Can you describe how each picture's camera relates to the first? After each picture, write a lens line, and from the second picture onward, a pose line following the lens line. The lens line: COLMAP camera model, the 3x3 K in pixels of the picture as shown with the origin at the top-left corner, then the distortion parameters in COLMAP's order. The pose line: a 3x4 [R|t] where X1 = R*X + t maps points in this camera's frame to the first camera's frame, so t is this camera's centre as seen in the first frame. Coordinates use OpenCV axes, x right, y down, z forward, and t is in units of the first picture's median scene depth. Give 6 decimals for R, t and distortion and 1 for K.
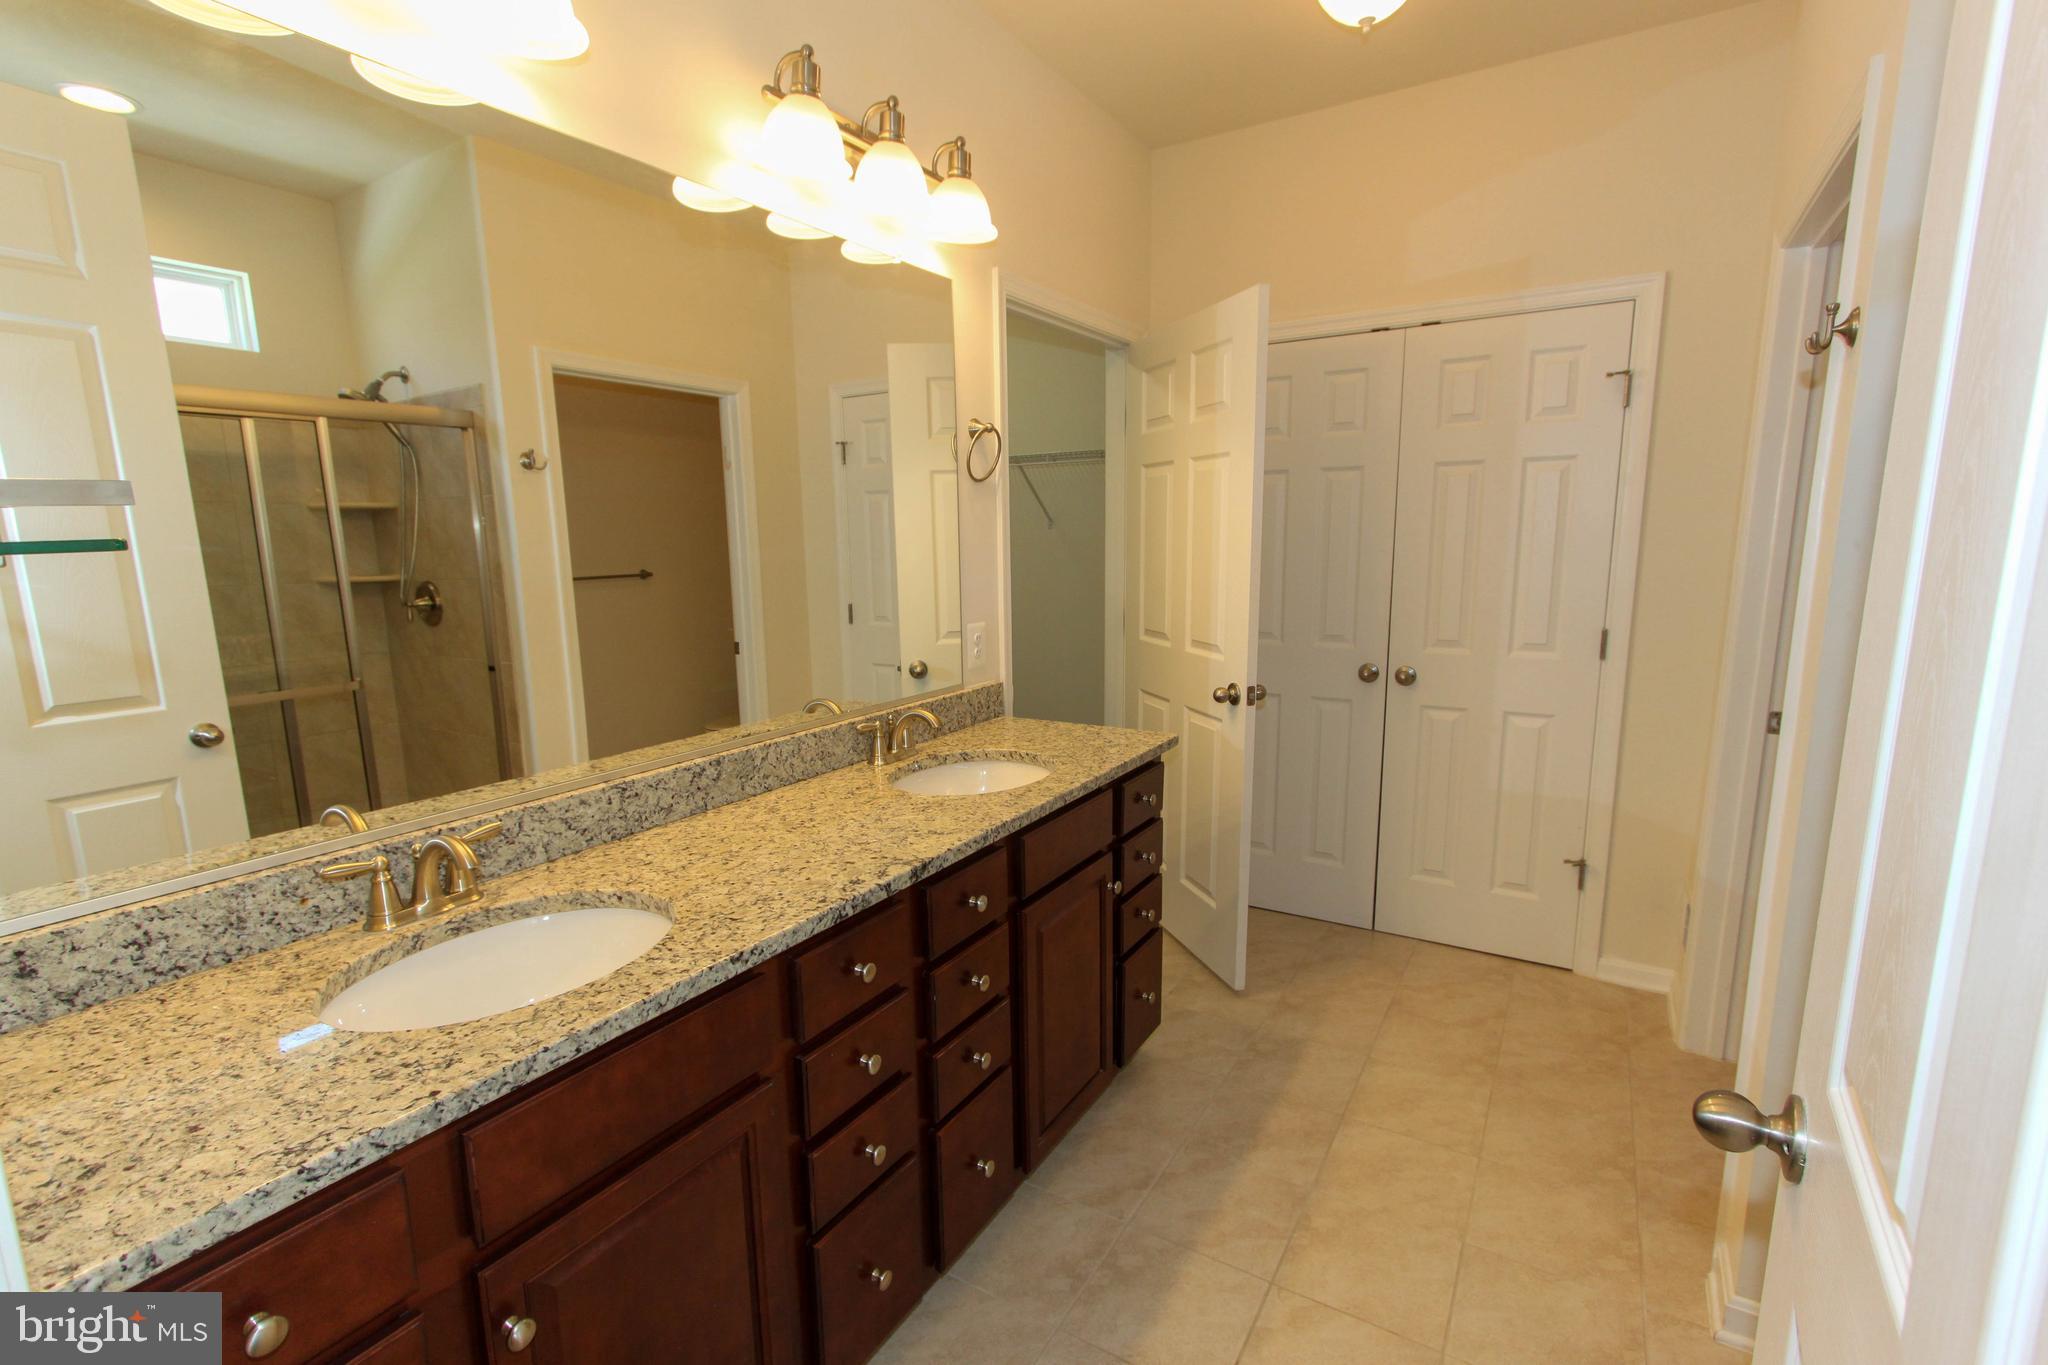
lens RADIAL K [[935.9, 0, 1010.4], [0, 935.9, 696.6], [0, 0, 1]] dist [0.000449, 0.001027]
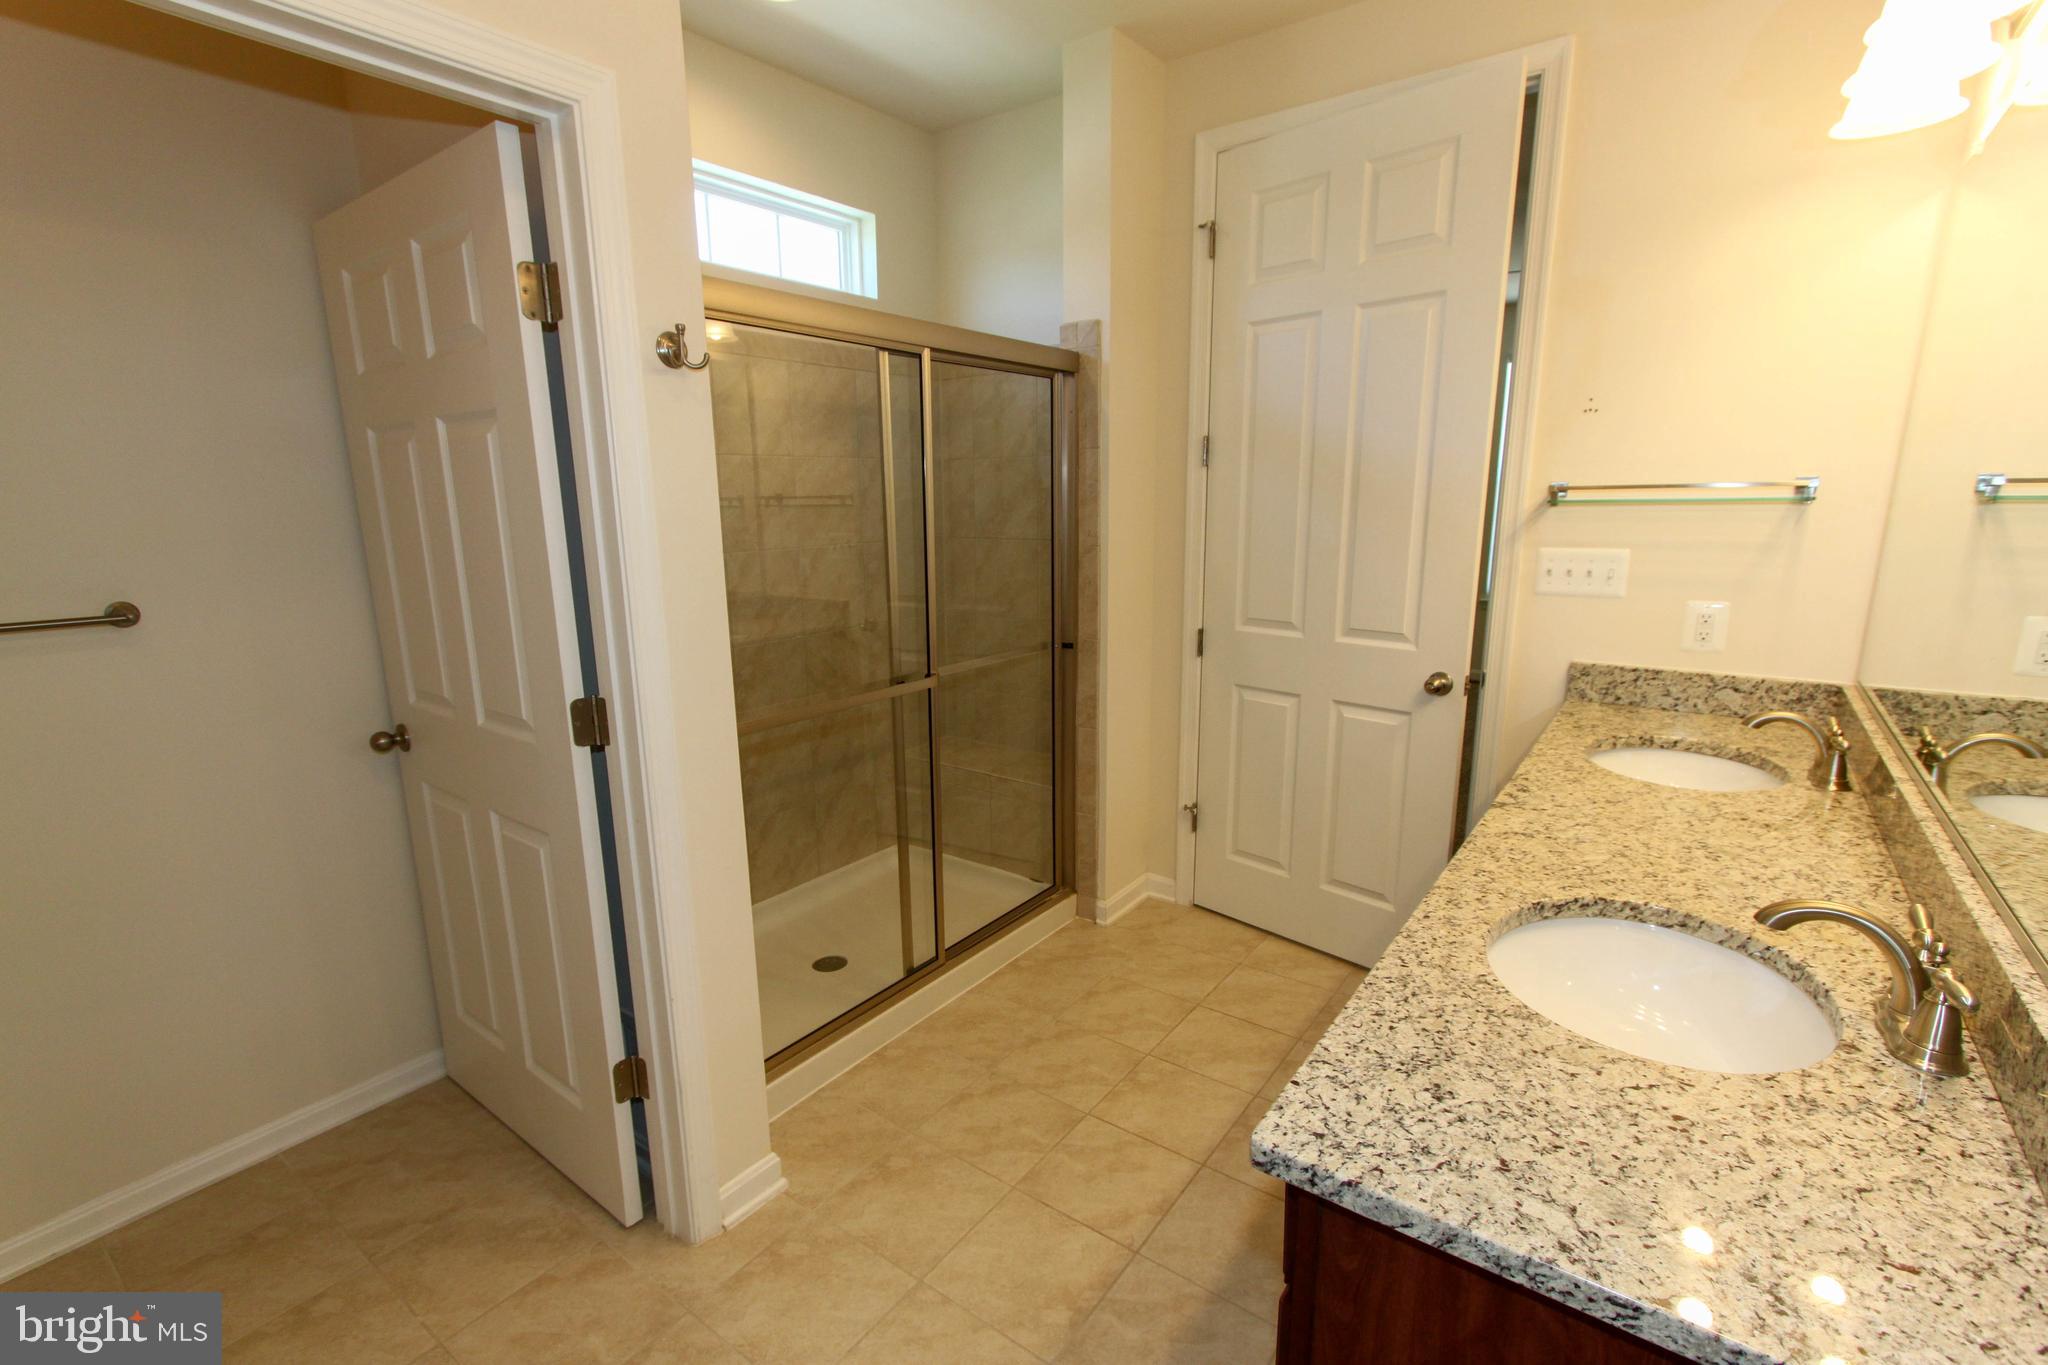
lens RADIAL K [[935.9, 0, 1010.4], [0, 935.9, 696.6], [0, 0, 1]] dist [0.000449, 0.001027]
pose [[-0.996671, 0.009090, 0.081015, 0.309509], [0.039501, 0.923163, 0.382374, -0.314098], [-0.071314, 0.384301, -0.920449, 1.626988]]
